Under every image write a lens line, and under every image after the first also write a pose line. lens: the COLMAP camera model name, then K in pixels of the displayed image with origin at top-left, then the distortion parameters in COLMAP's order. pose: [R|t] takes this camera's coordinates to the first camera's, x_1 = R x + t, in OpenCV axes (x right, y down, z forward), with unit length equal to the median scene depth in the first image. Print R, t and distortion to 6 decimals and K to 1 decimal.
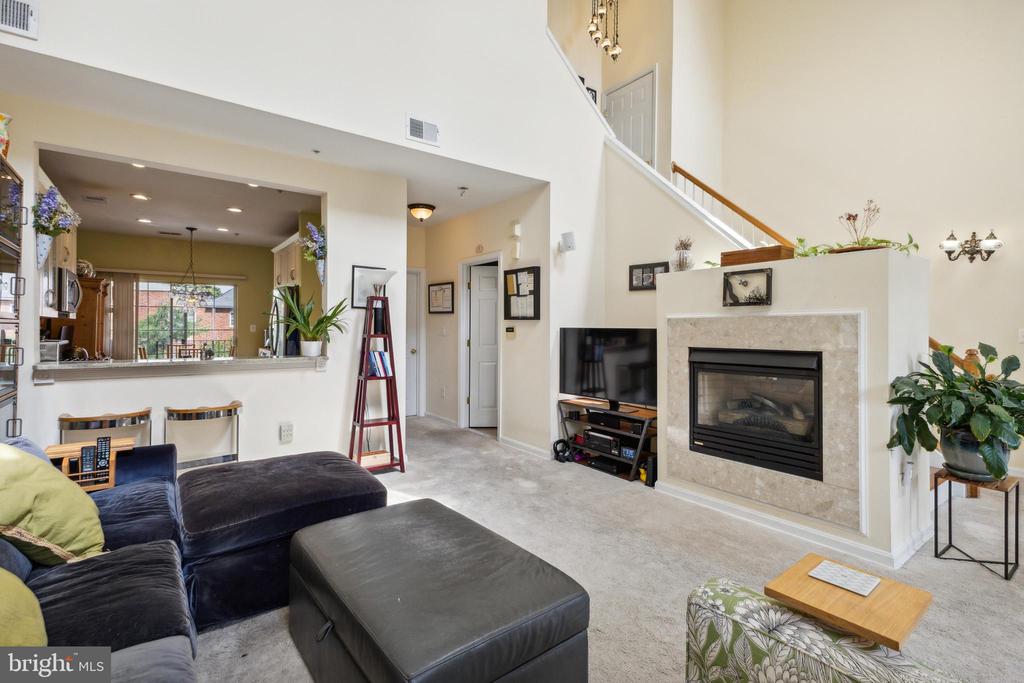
lens RADIAL K [[464.3, 0, 519.8], [0, 464.3, 326.3], [0, 0, 1]] dist [0.012619, 0.000828]
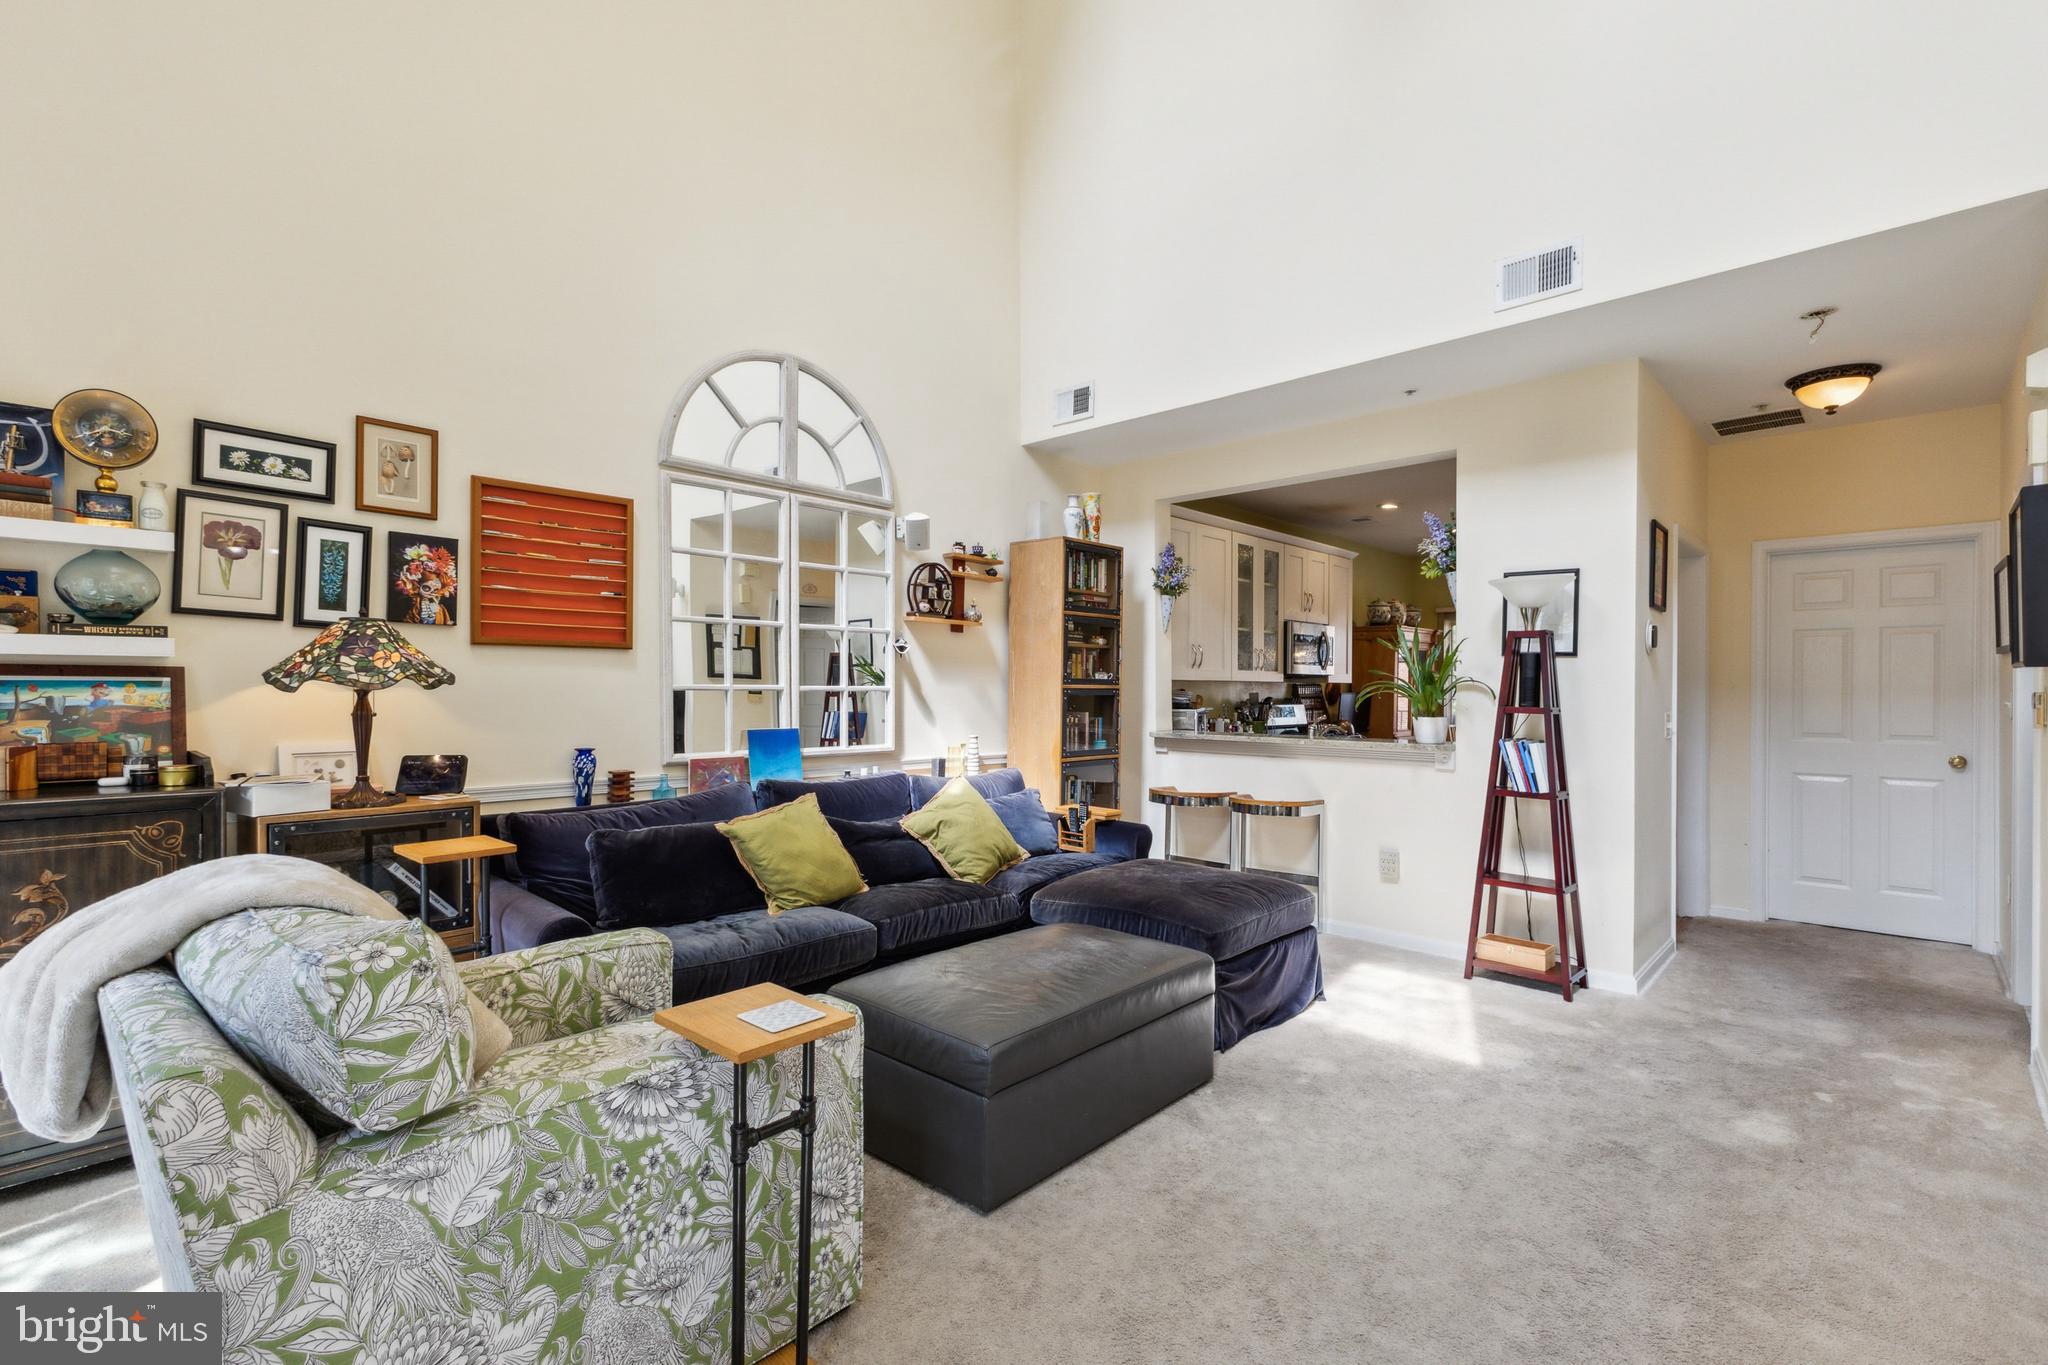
lens RADIAL K [[928.6, 0, 1029.5], [0, 928.6, 691.1], [0, 0, 1]] dist [0.012619, 0.000828]
pose [[0.188508, -0.003525, -0.982065, 0.701143], [-0.002265, 0.999989, -0.004024, 0.007288], [0.982069, 0.002983, 0.188498, 0.350839]]
